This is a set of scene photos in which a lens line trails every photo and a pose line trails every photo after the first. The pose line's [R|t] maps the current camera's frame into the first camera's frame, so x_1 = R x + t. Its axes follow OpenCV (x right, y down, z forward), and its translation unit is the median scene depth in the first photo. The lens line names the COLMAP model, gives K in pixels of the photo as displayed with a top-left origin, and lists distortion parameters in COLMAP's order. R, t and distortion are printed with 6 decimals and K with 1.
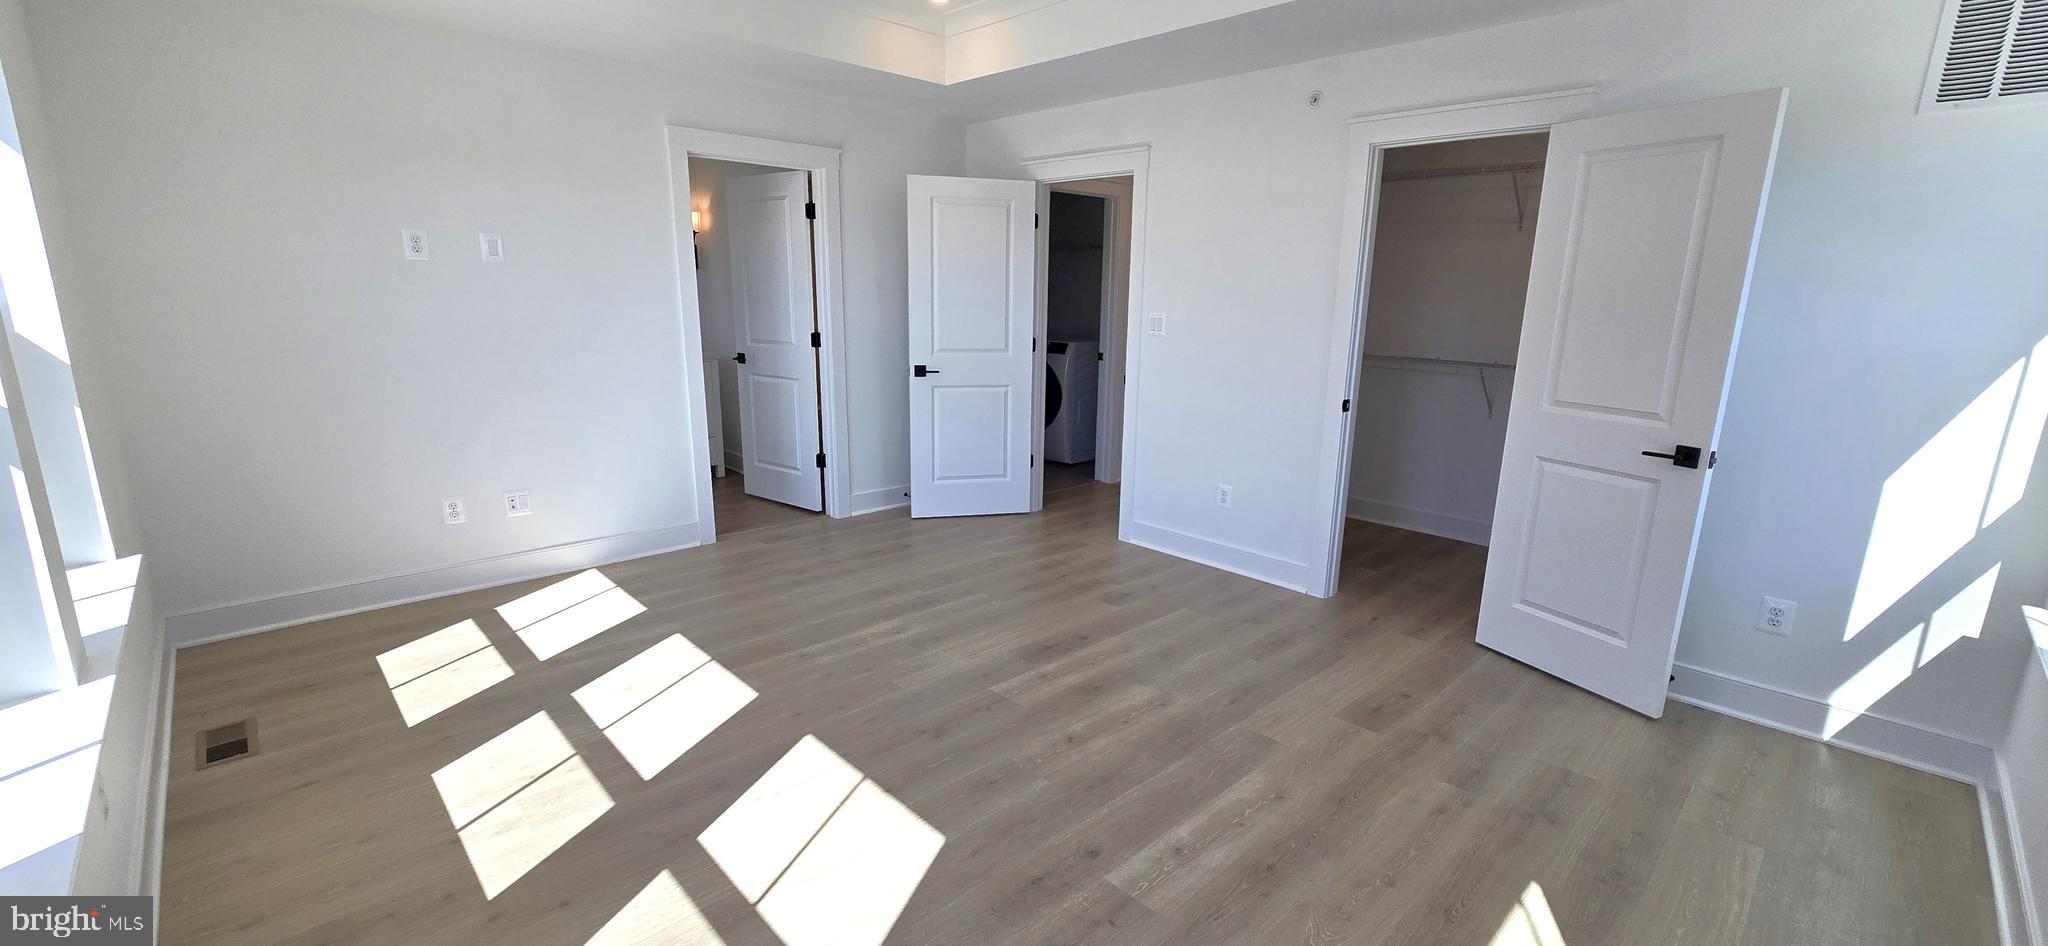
lens RADIAL K [[839.8, 0, 1027.3], [0, 839.8, 477.8], [0, 0, 1]] dist [-0.000957, 0.000077]
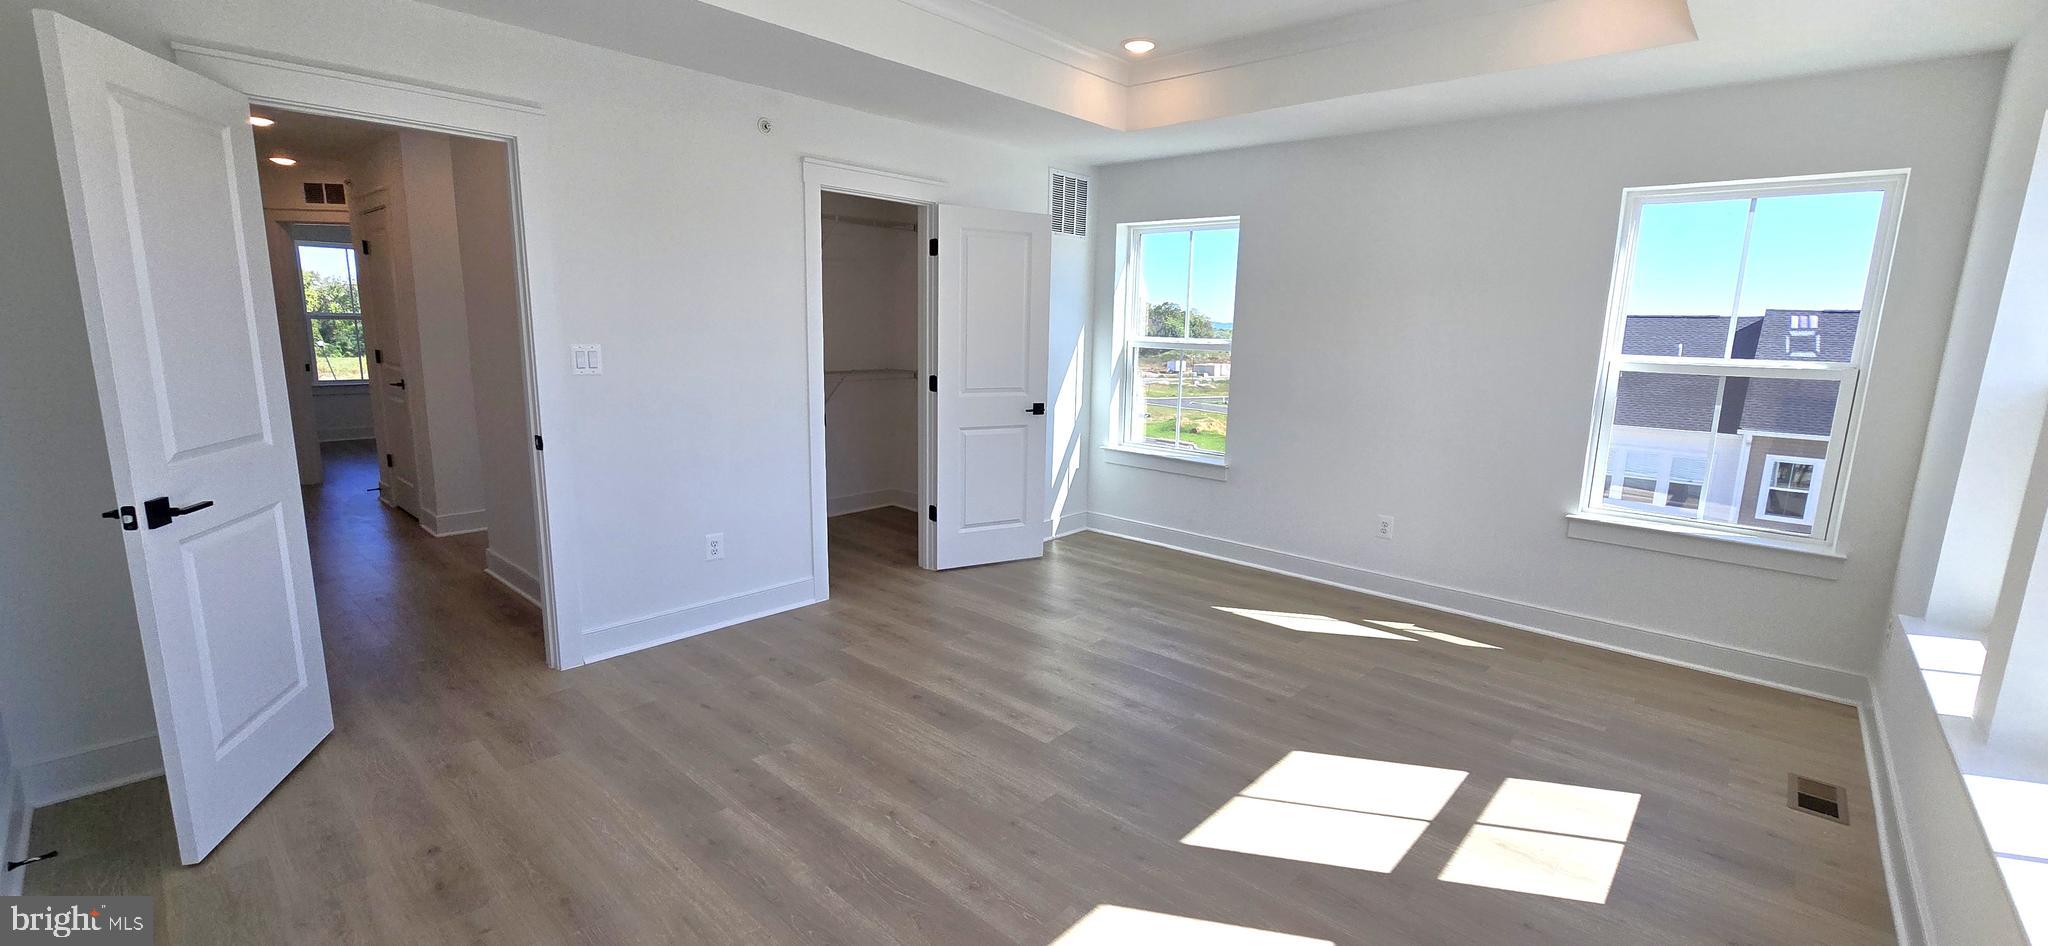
lens RADIAL K [[839.8, 0, 1027.3], [0, 839.8, 477.8], [0, 0, 1]] dist [-0.000957, 0.000077]
pose [[-0.068033, -0.194040, 0.978632, -0.838405], [0.205057, 0.957243, 0.204054, -0.212245], [-0.976383, 0.214558, -0.025335, 0.908706]]
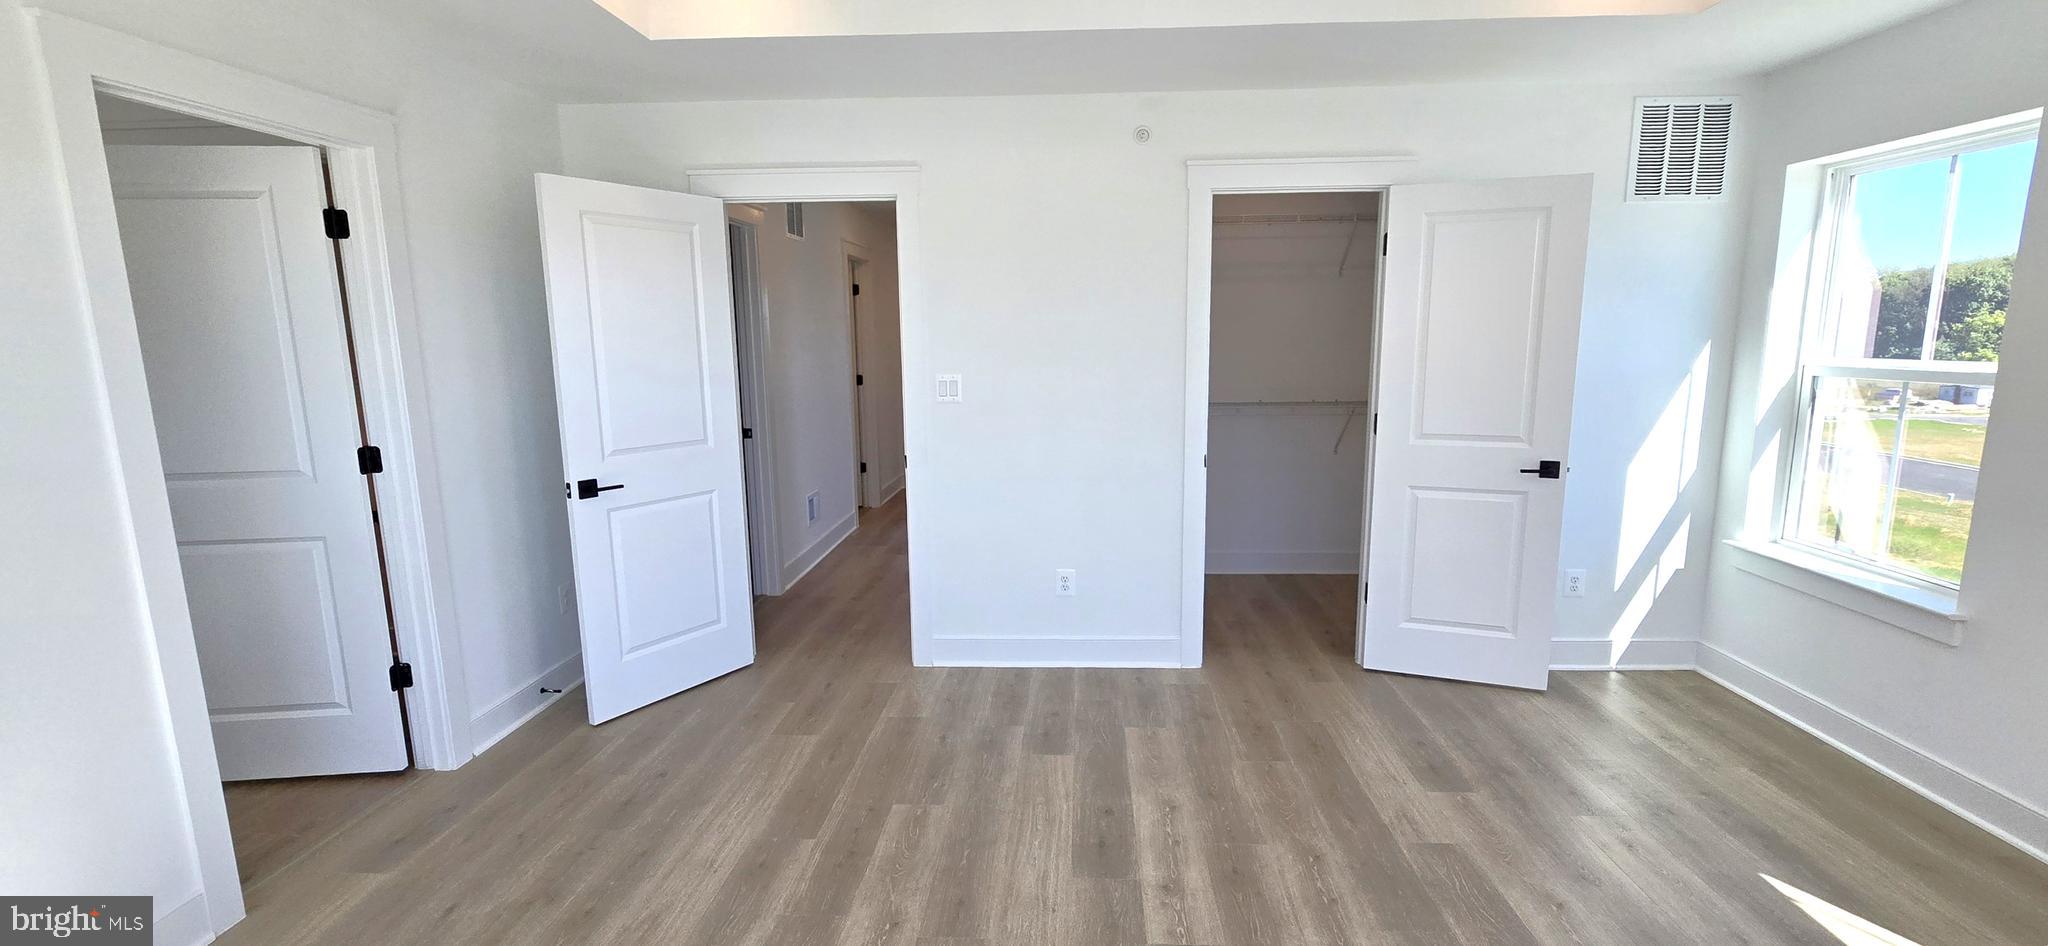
lens RADIAL K [[874.0, 0, 1035.7], [0, 874.0, 479.1], [0, 0, 1]] dist [-0.004426, -0.000344]
pose [[0.725326, -0.133054, 0.675425, -0.488918], [0.175429, 0.984477, 0.005545, -0.121283], [-0.665678, 0.114467, 0.737408, 0.470623]]
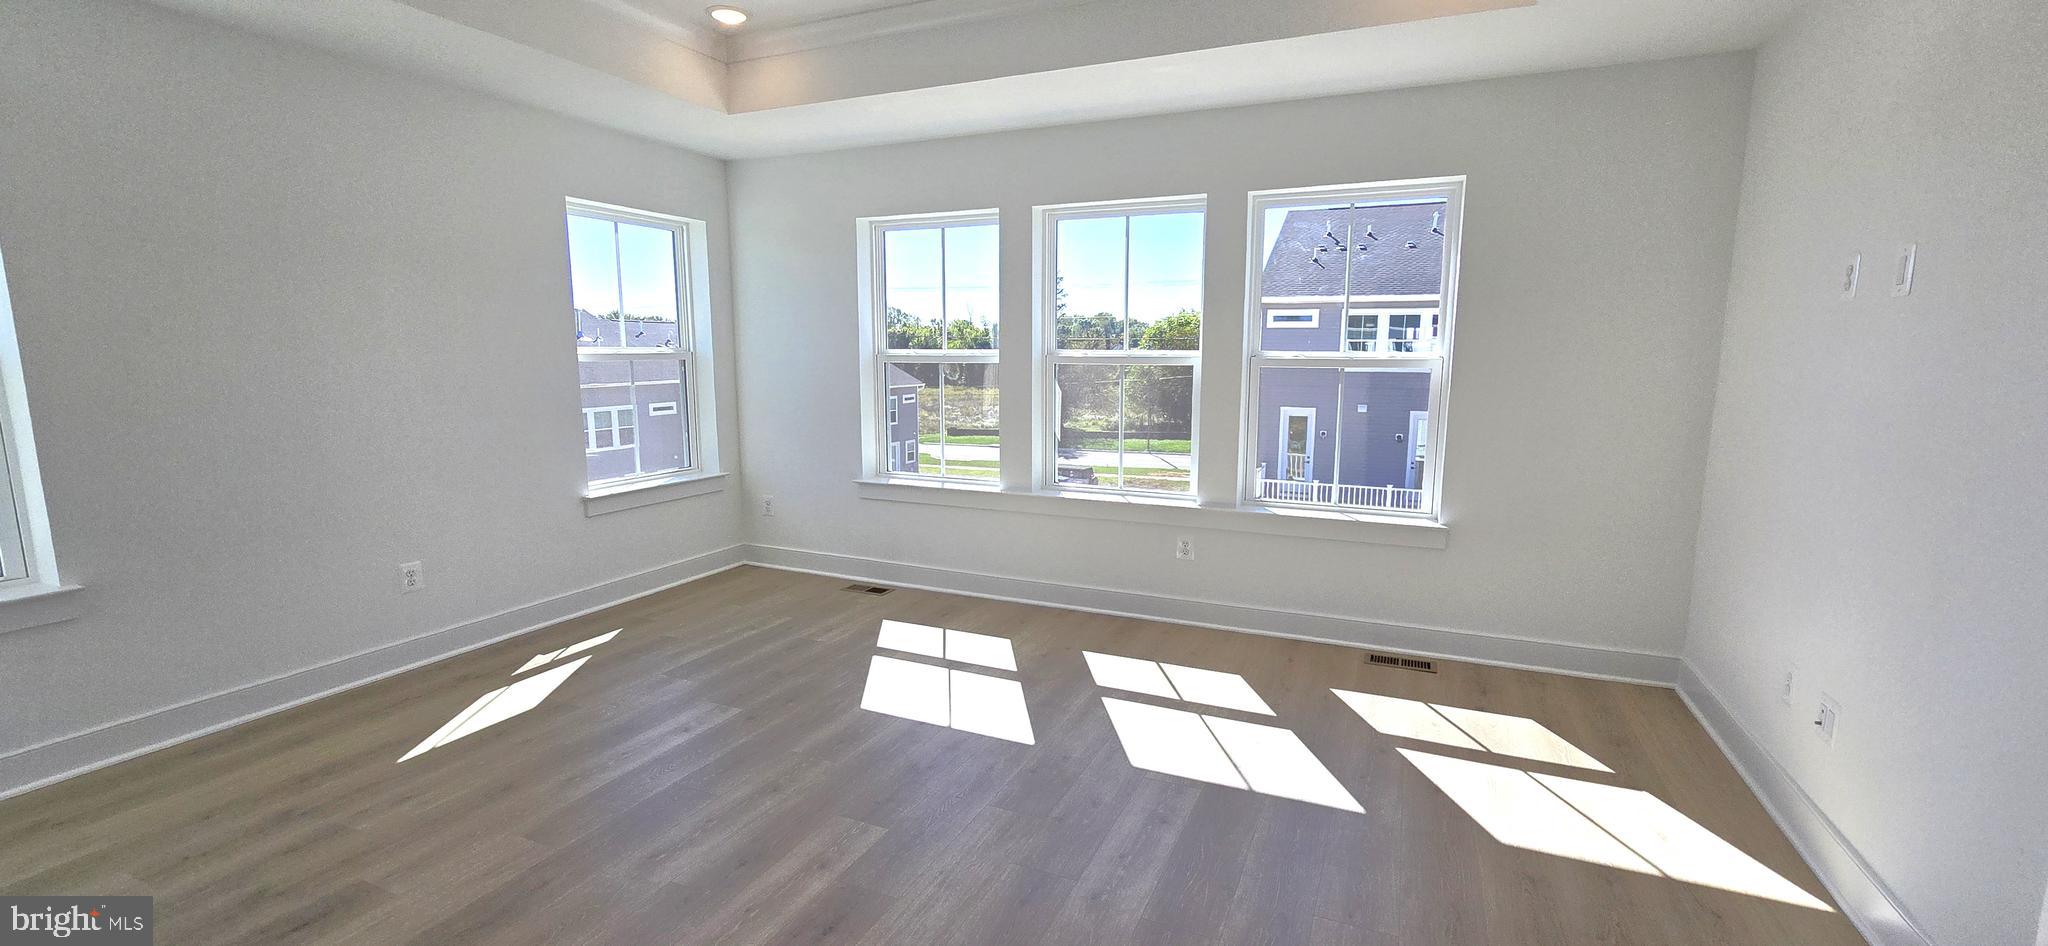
lens RADIAL K [[846.3, 0, 1037.8], [0, 846.3, 480.0], [0, 0, 1]] dist [0.000279, 0.000108]
pose [[-0.922250, 0.040633, -0.384453, 0.107890], [-0.106795, 0.928987, 0.354371, -0.316714], [0.371550, 0.367876, -0.852419, 1.482360]]
